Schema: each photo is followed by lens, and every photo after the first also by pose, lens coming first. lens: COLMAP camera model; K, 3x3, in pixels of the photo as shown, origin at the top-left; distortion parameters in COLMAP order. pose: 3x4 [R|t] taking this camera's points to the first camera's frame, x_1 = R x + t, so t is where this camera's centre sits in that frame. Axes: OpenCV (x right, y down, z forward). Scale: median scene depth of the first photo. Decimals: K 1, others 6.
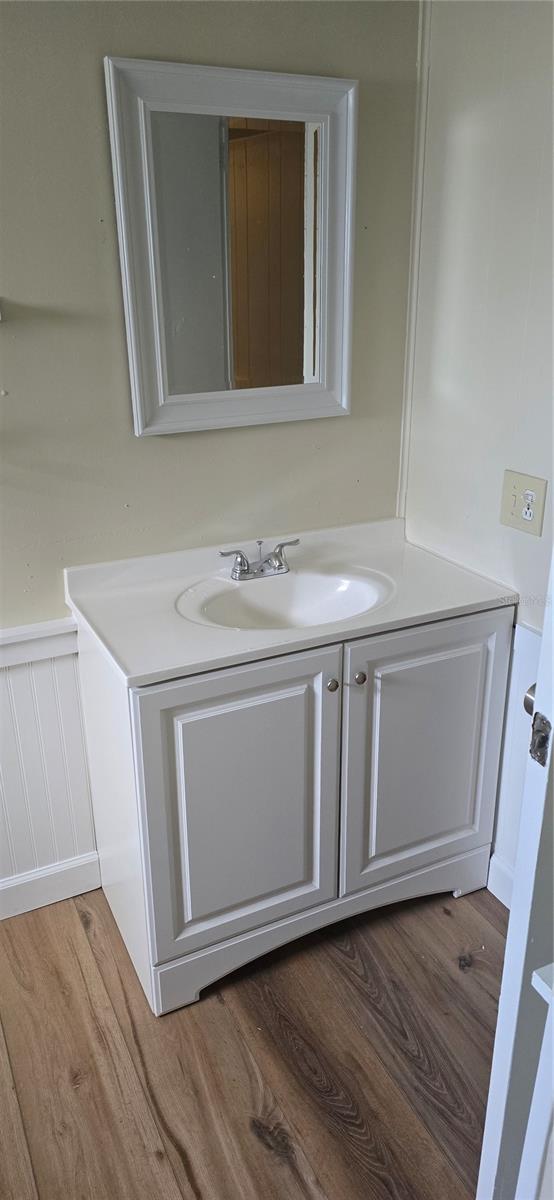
lens RADIAL K [[817.7, 0, 277.0], [0, 817.7, 600.0], [0, 0, 1]] dist [0.001426, -0.000263]
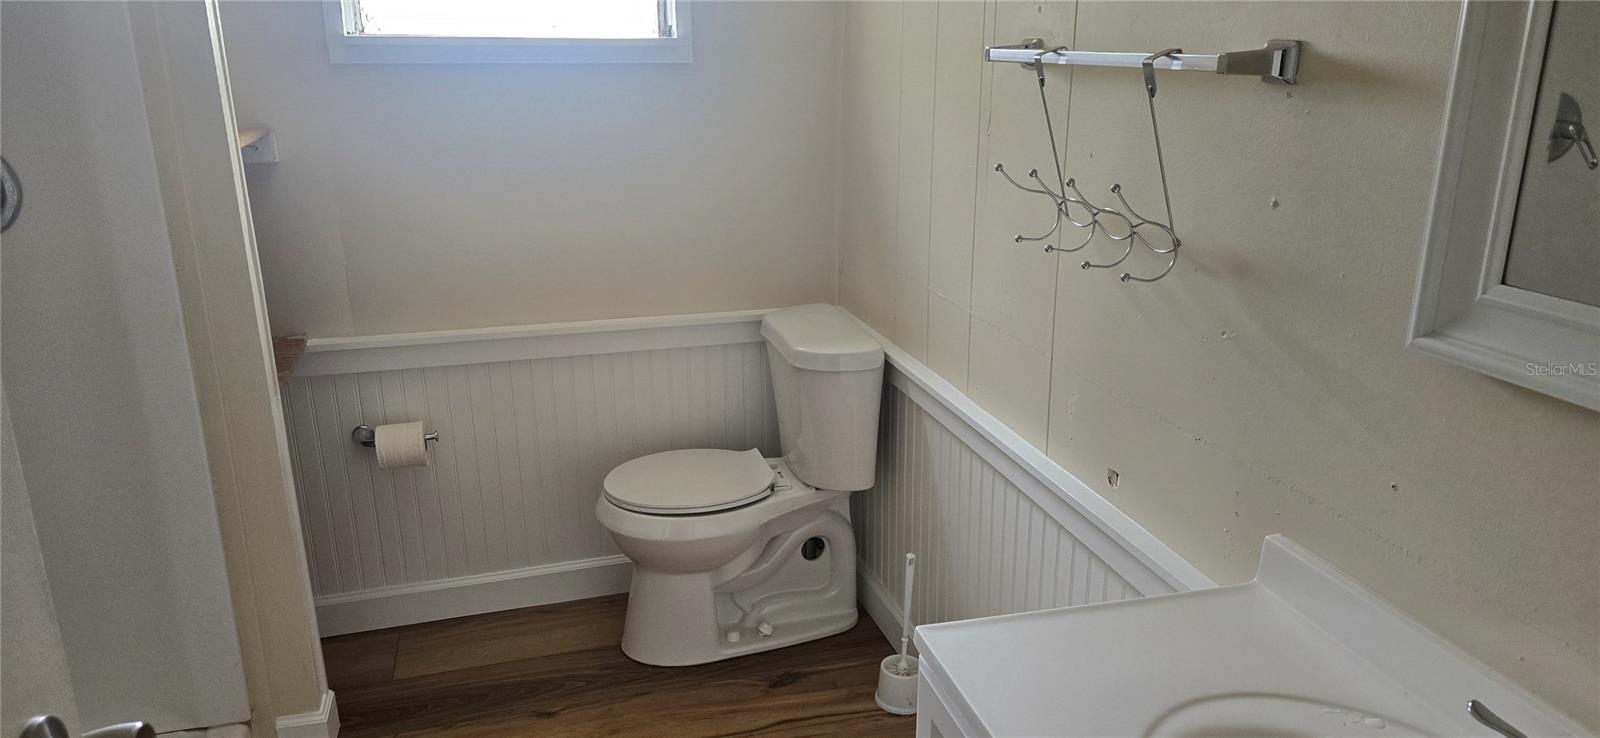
lens RADIAL K [[1090.3, 0, 800.0], [0, 1090.3, 369.0], [0, 0, 1]] dist [0.001426, -0.000263]
pose [[-0.179615, 0.296884, -0.937869, 0.447432], [-0.357381, 0.868543, 0.343382, -0.271787], [0.916524, 0.396854, -0.049903, 0.712820]]
